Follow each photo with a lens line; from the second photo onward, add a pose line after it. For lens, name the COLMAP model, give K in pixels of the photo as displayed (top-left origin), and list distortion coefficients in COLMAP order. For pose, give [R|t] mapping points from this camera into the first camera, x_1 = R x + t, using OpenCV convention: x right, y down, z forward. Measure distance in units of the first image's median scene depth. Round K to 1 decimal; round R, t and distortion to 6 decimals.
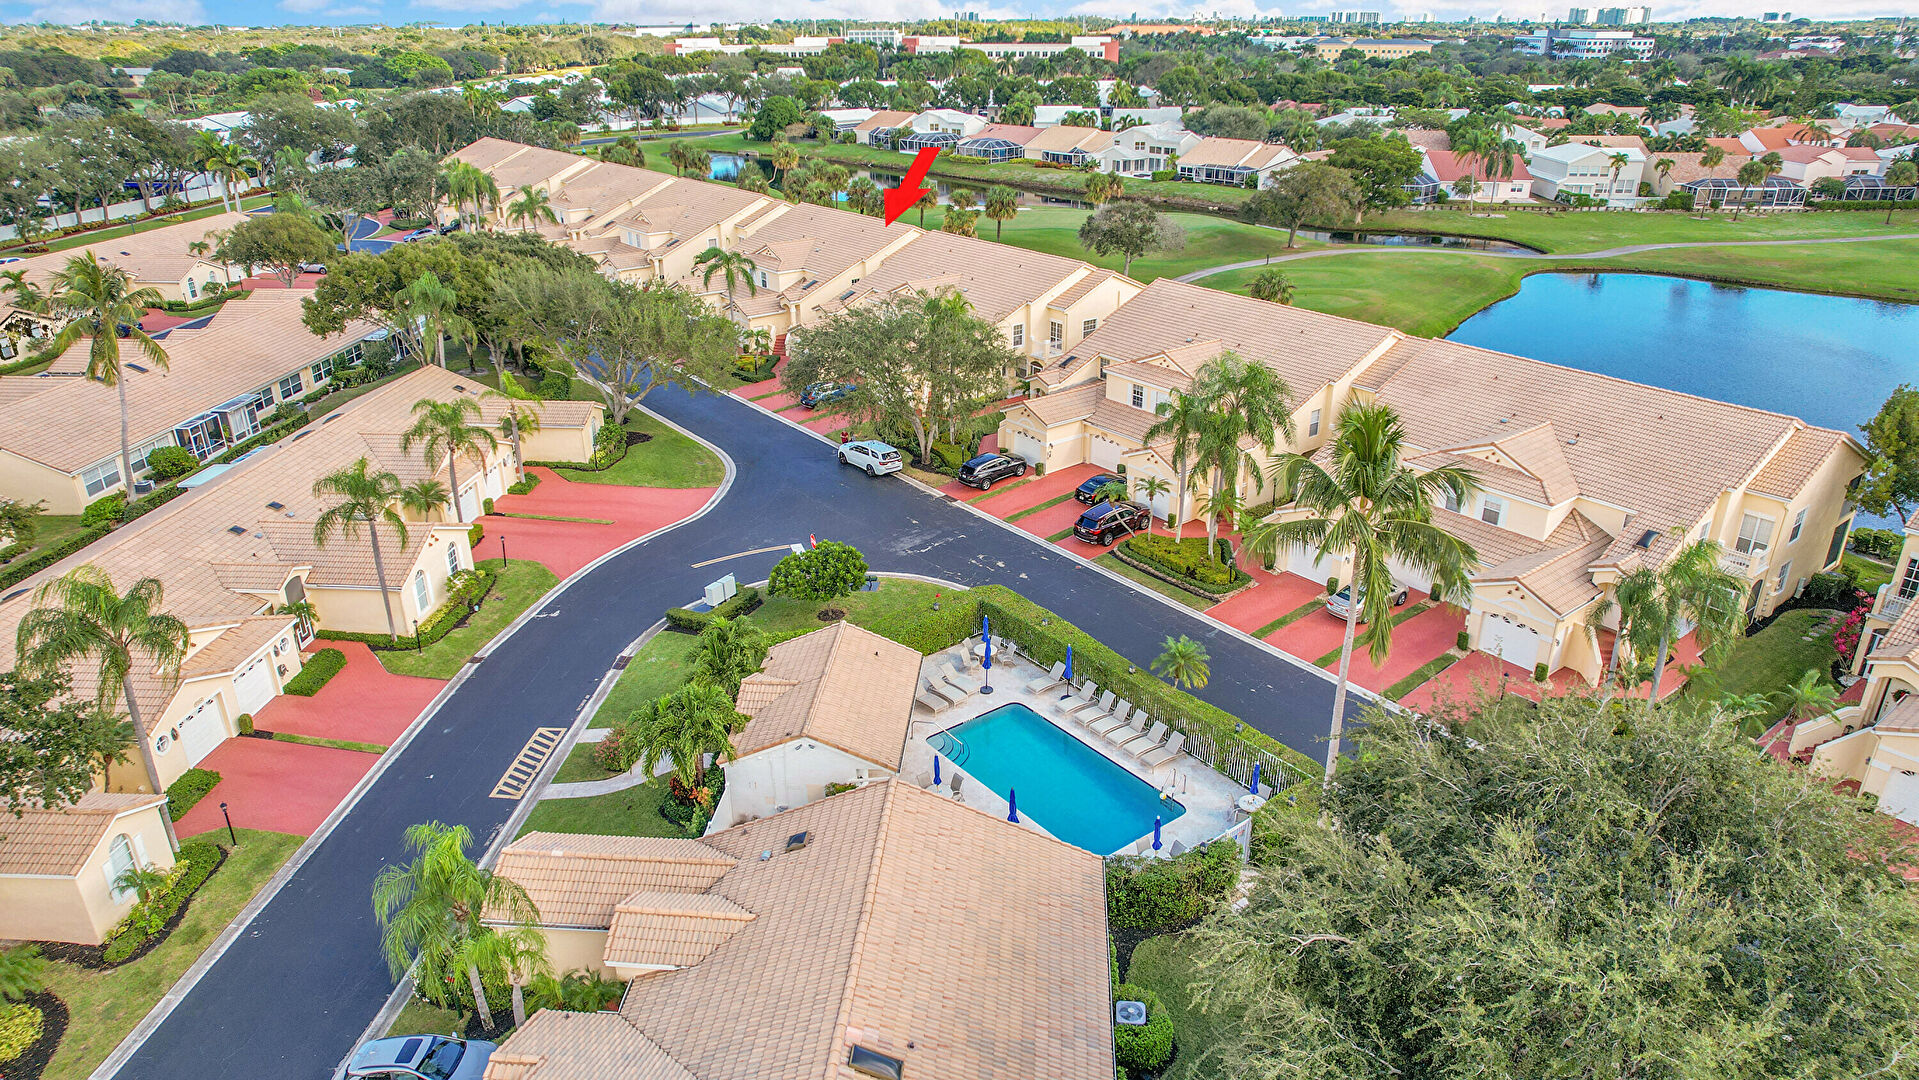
lens RADIAL K [[1209.9, 0, 959.5], [0, 1209.9, 540.0], [0, 0, 1]] dist [-0.052448, 0.055008]
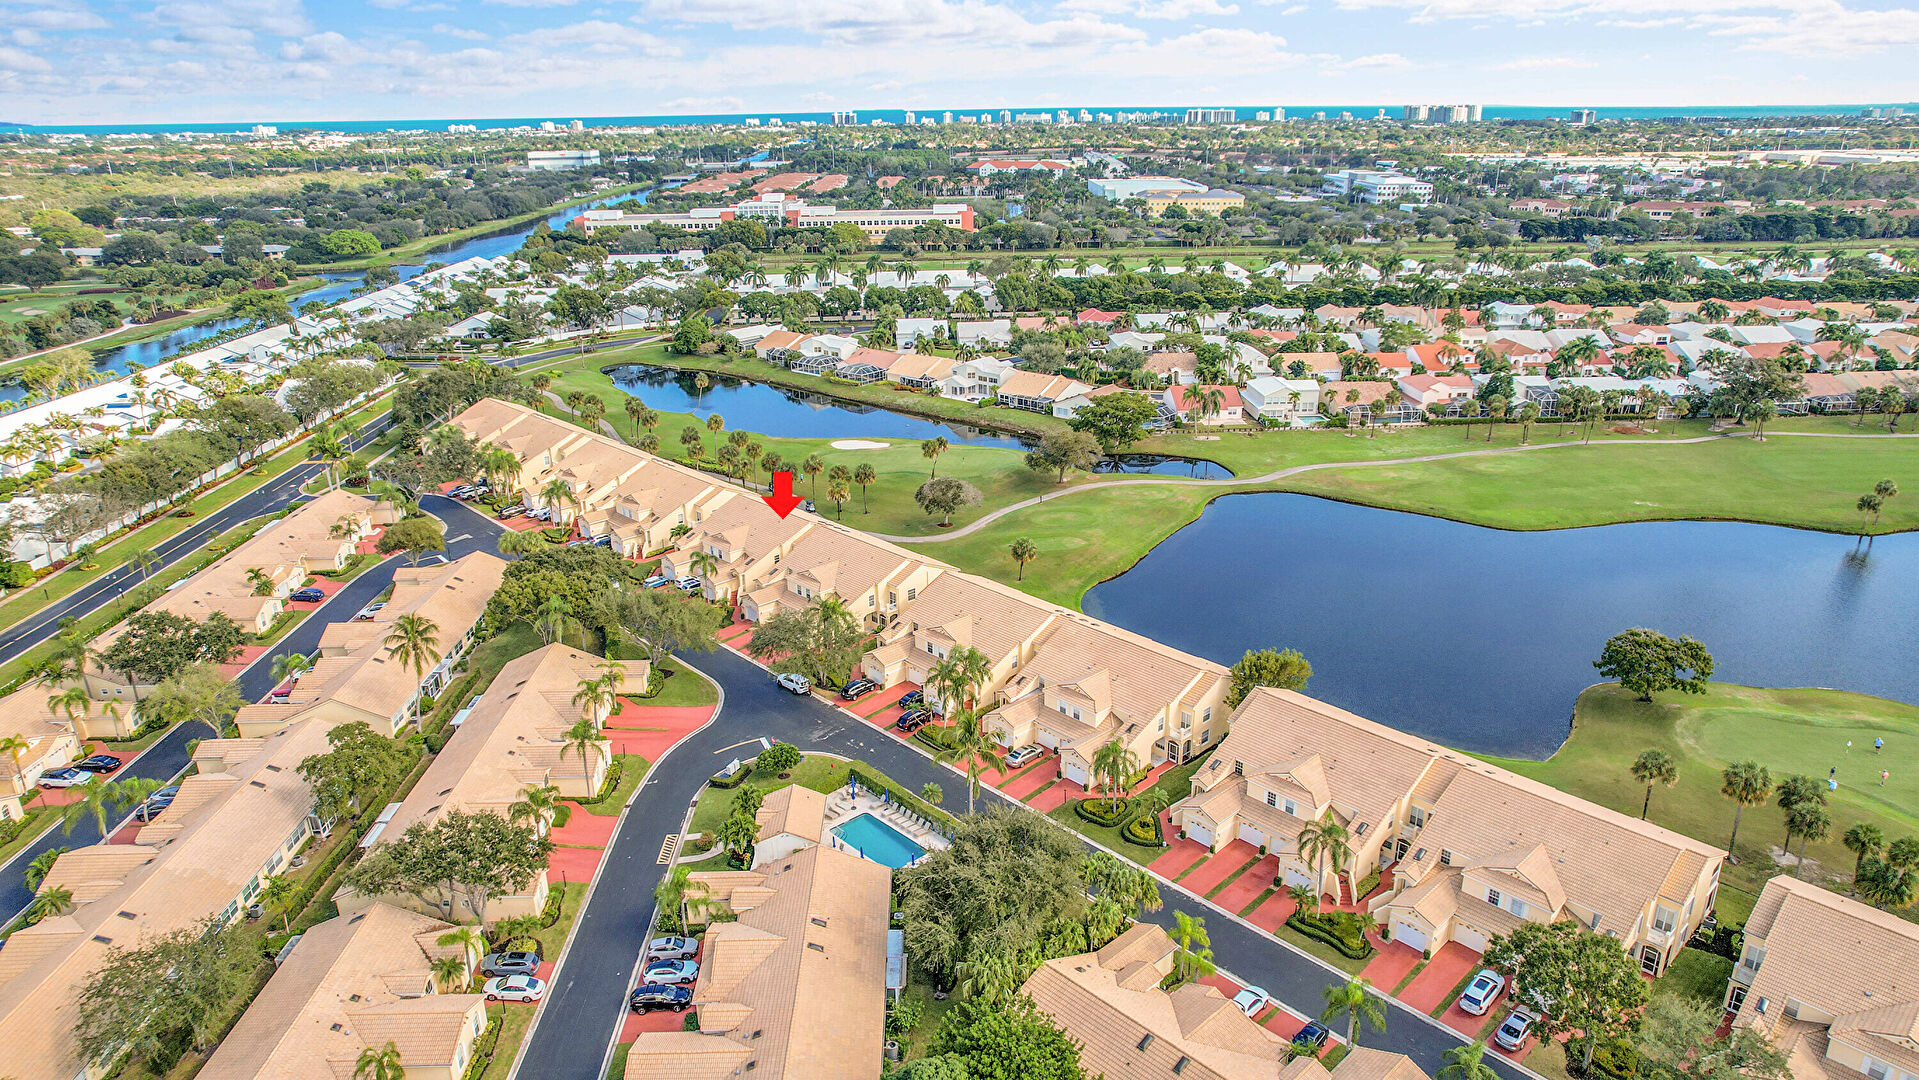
lens RADIAL K [[1209.9, 0, 959.5], [0, 1209.9, 540.0], [0, 0, 1]] dist [-0.052448, 0.055008]
pose [[0.995349, -0.038338, 0.088379, 0.027282], [0.044026, 0.997021, -0.063335, -0.167530], [-0.085688, 0.066931, 0.994071, -0.979726]]
